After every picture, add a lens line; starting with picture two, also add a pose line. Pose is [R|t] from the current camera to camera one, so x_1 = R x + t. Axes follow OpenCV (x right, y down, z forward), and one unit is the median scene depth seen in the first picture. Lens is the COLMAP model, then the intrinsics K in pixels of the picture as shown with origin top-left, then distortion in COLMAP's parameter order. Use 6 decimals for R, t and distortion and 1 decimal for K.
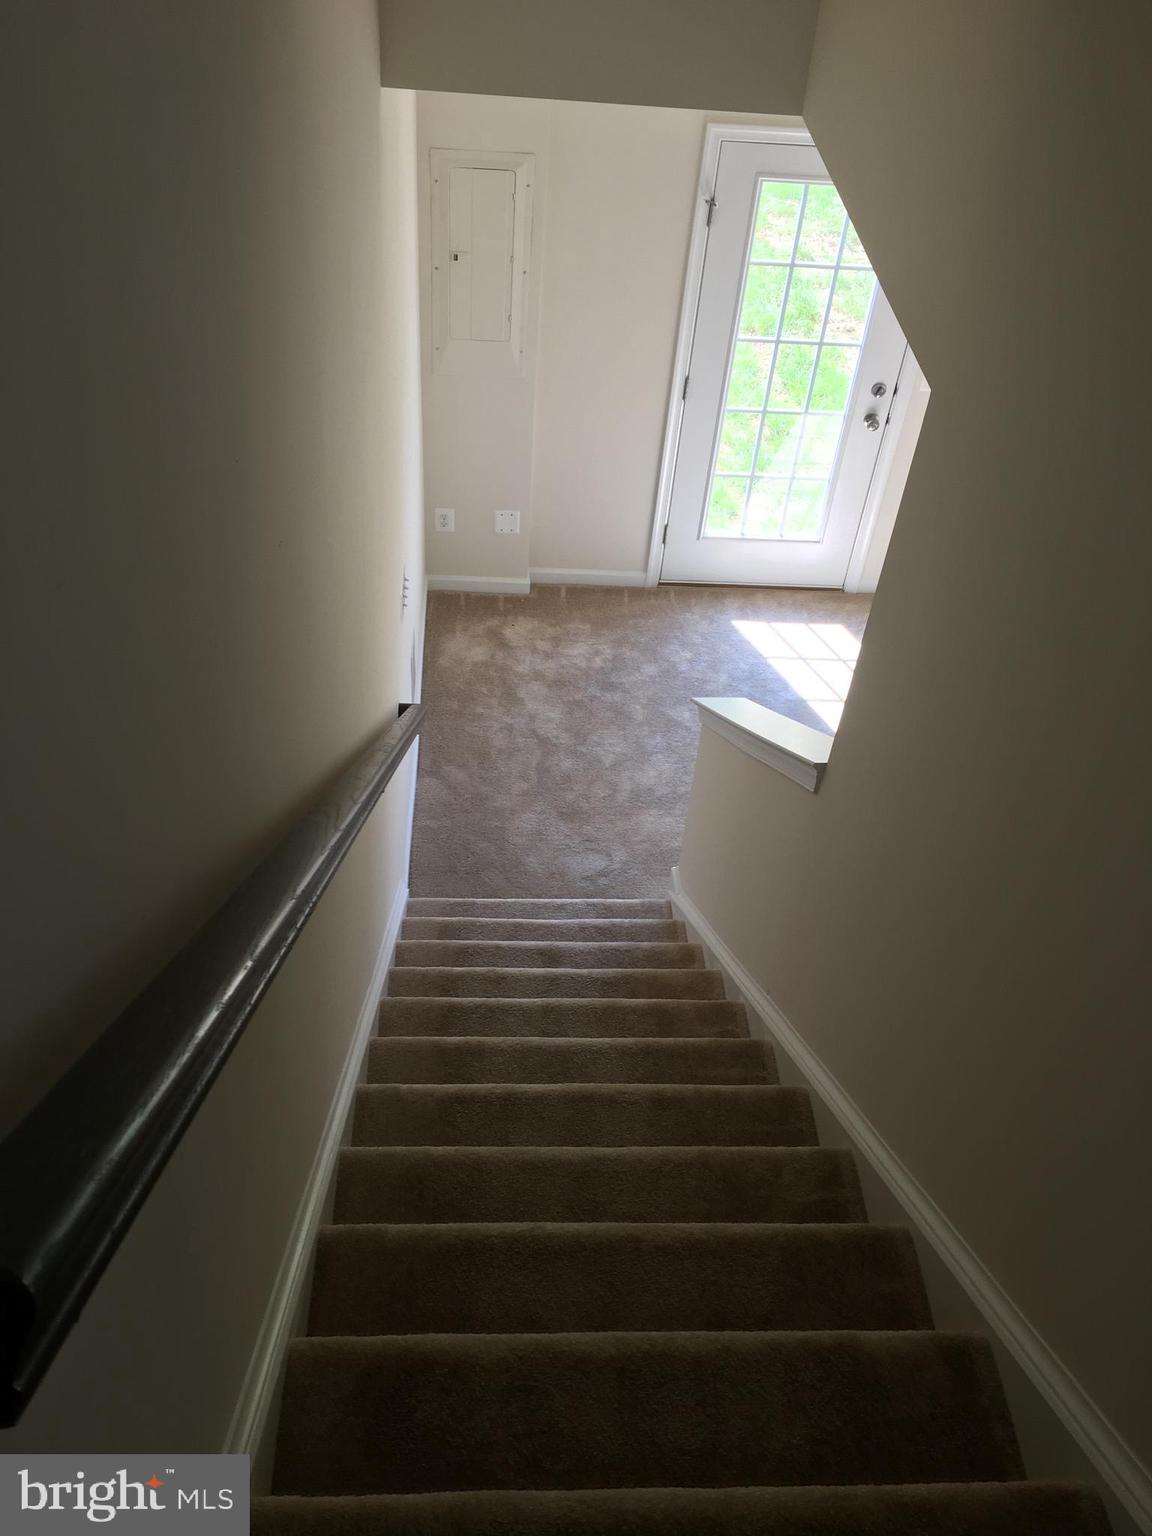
lens RADIAL K [[1311.3, 0, 577.7], [0, 1311.3, 768.1], [0, 0, 1]] dist [0.082830, -0.096374]
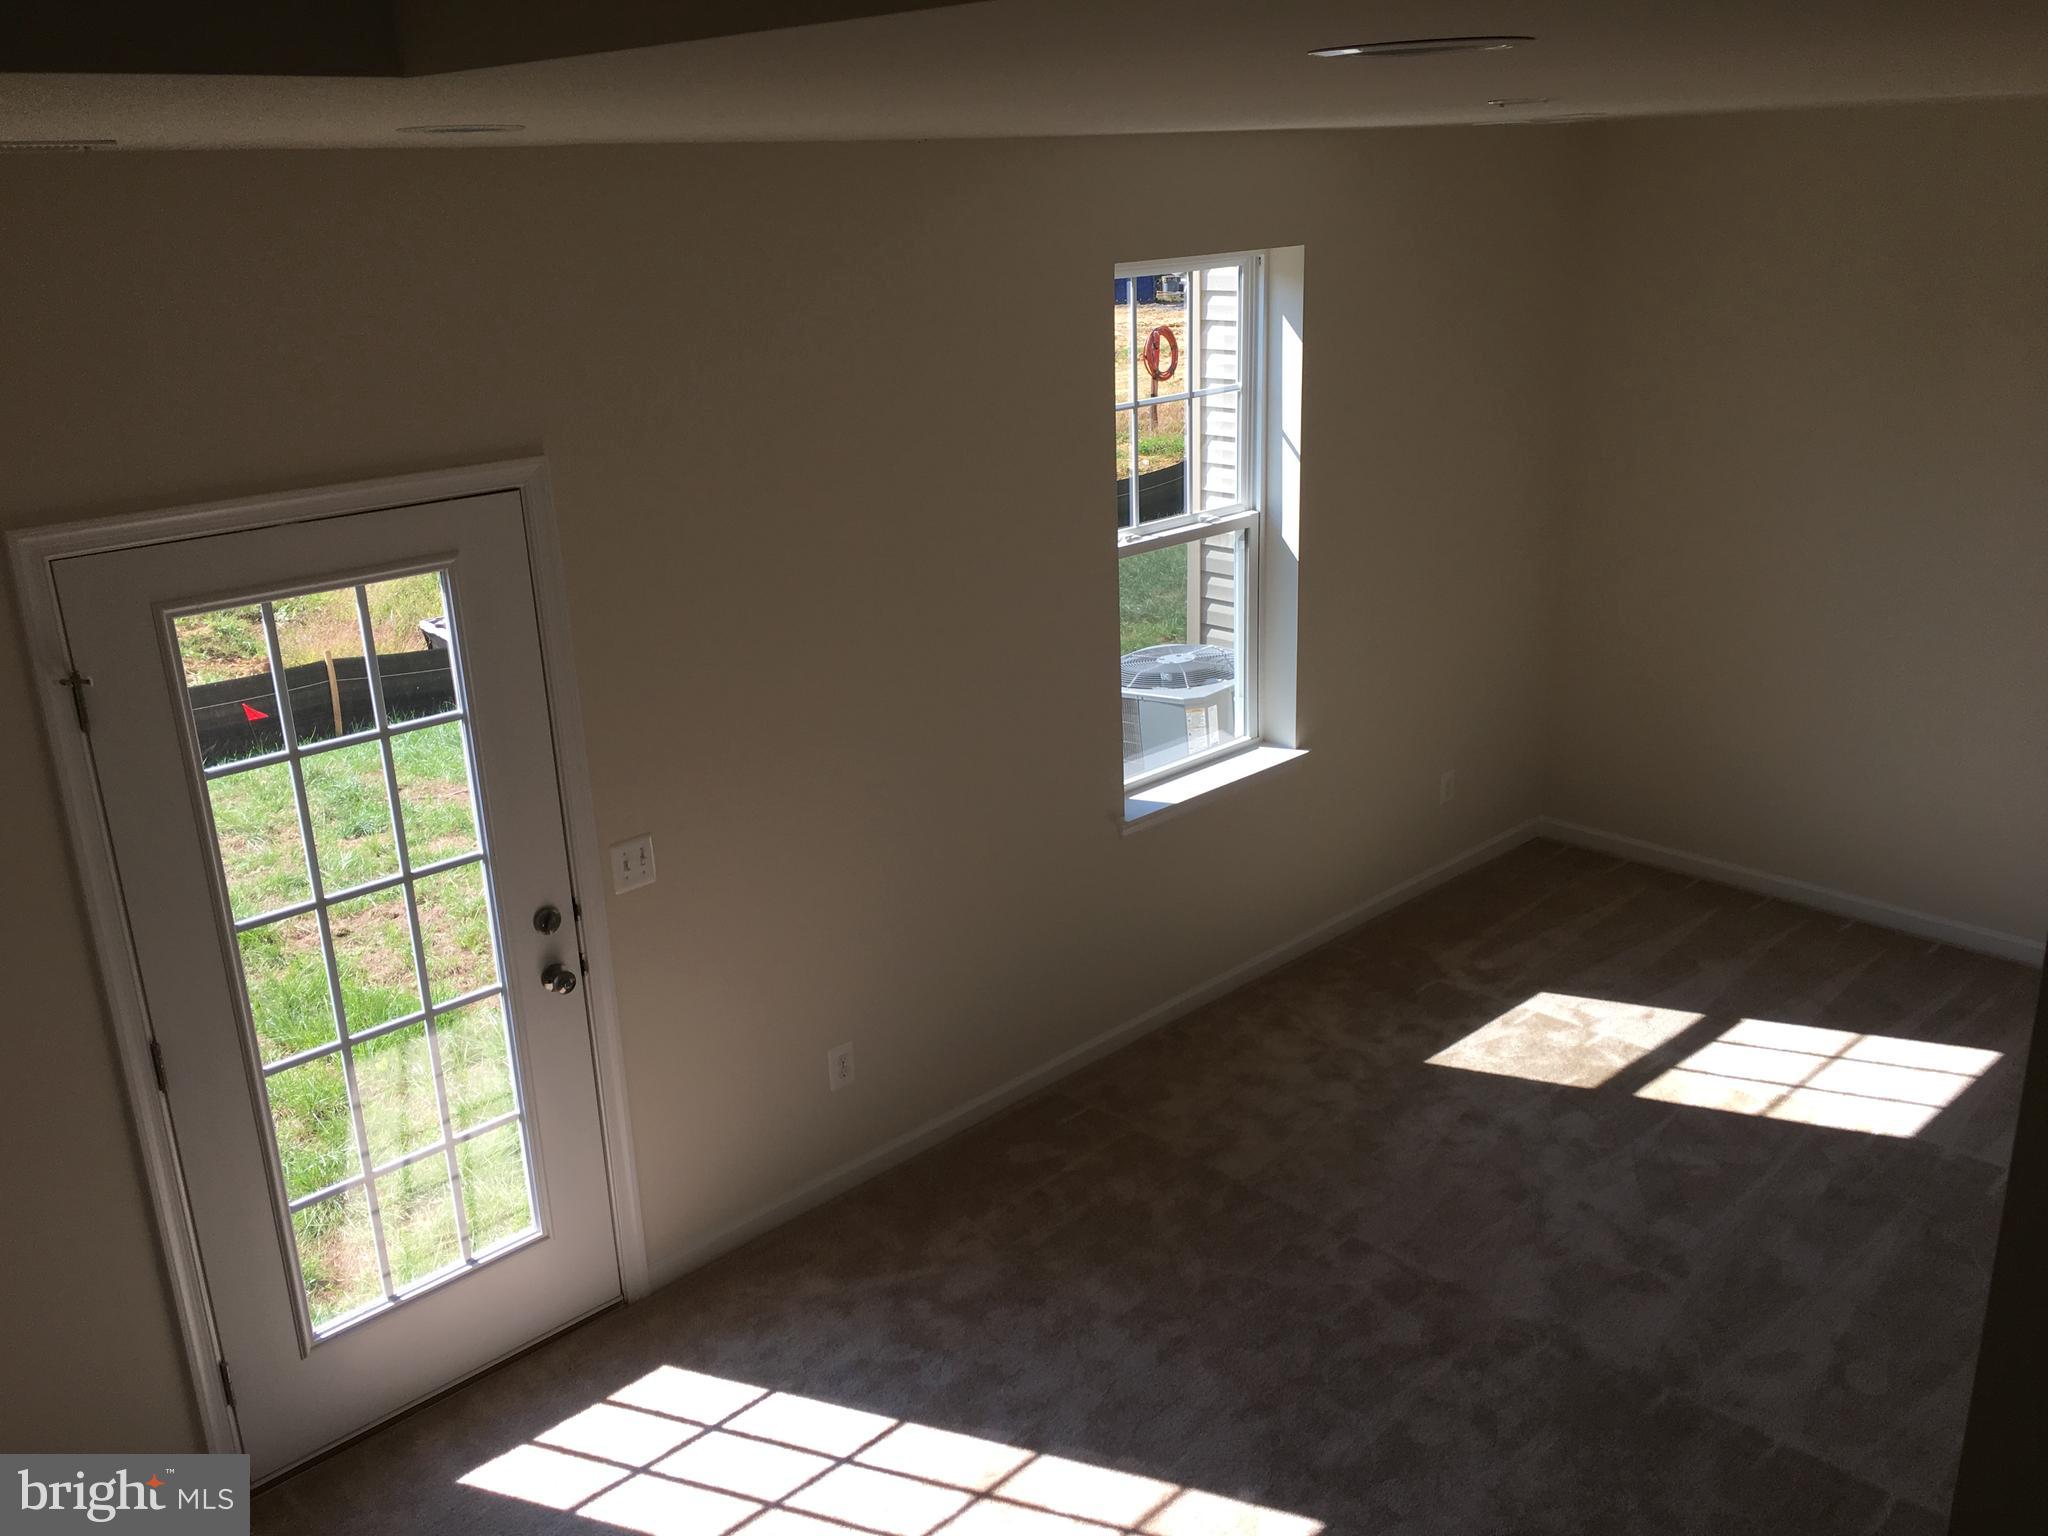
lens RADIAL K [[1748.4, 0, 1022.2], [0, 1748.4, 759.8], [0, 0, 1]] dist [0.082830, -0.096374]
pose [[0.752891, -0.300772, 0.585398, -0.019569], [0.516676, 0.821078, -0.242644, -0.070571], [-0.407677, 0.485146, 0.773584, 0.349187]]
